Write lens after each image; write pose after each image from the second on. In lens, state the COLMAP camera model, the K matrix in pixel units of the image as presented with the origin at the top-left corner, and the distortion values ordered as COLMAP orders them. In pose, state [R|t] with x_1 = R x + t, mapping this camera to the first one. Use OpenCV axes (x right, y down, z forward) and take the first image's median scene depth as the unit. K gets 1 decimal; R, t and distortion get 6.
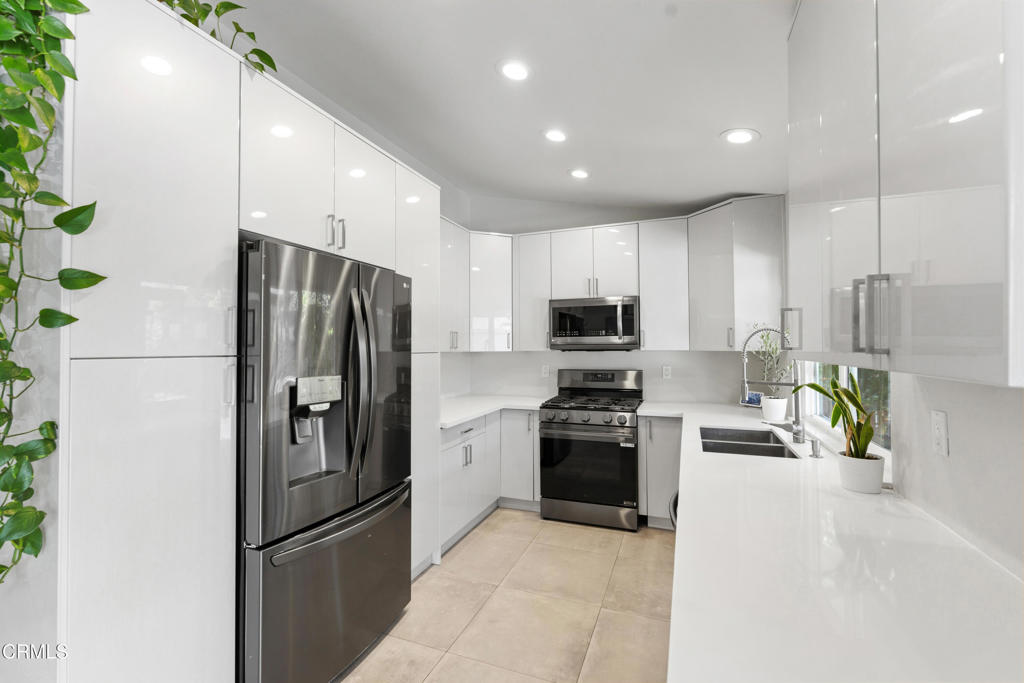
lens RADIAL K [[435.4, 0, 507.6], [0, 435.4, 339.8], [0, 0, 1]] dist [-0.016168, 0.000553]
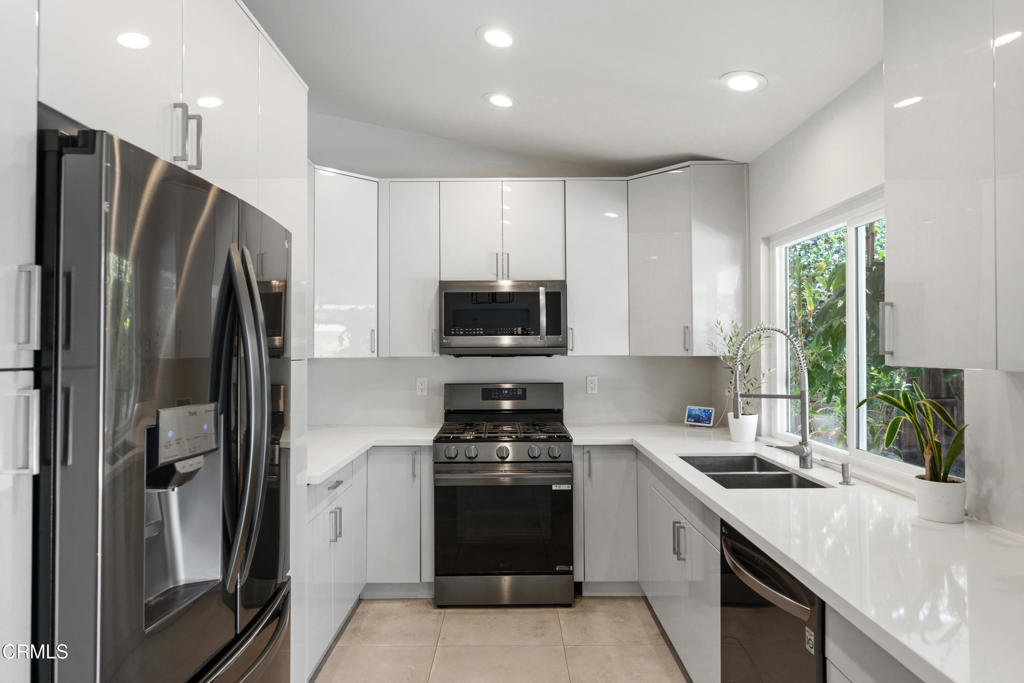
lens RADIAL K [[616.2, 0, 509.0], [0, 616.2, 340.5], [0, 0, 1]] dist [-0.013136, 0.004318]
pose [[0.927862, 0.006954, 0.372859, -0.184910], [-0.006699, 0.999976, -0.001978, 0.001930], [-0.372864, -0.000662, 0.927886, 0.086092]]
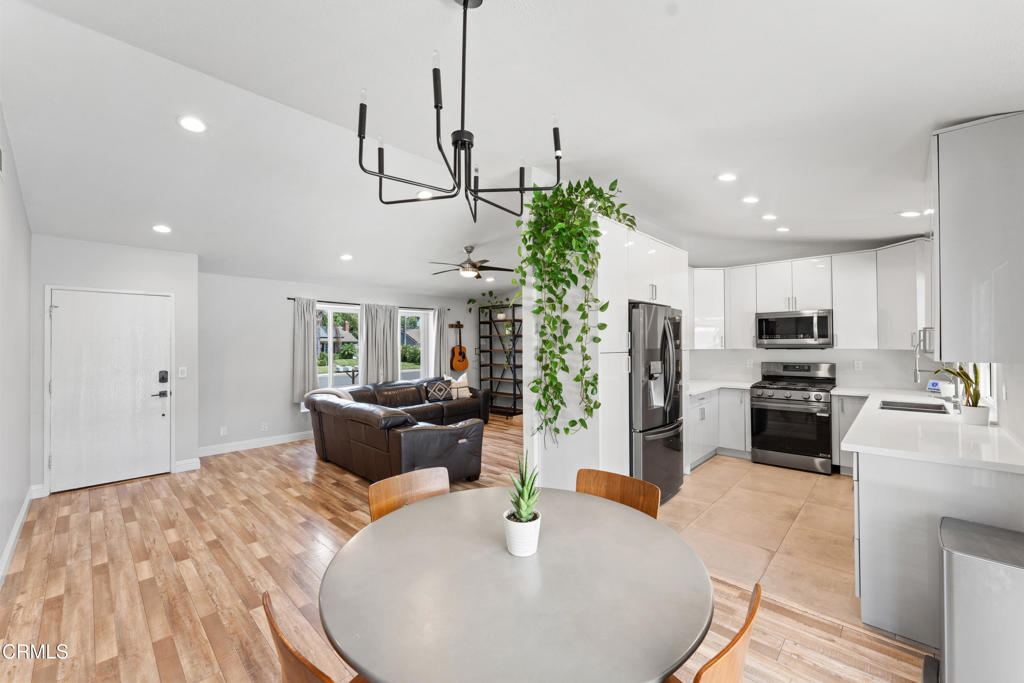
lens RADIAL K [[410.7, 0, 504.1], [0, 410.7, 340.7], [0, 0, 1]] dist [-0.001629, 0.000582]
pose [[0.928182, -0.004116, -0.372103, -0.196448], [0.008719, 0.999905, 0.010687, -0.026865], [0.372024, -0.013164, 0.928130, -0.651543]]
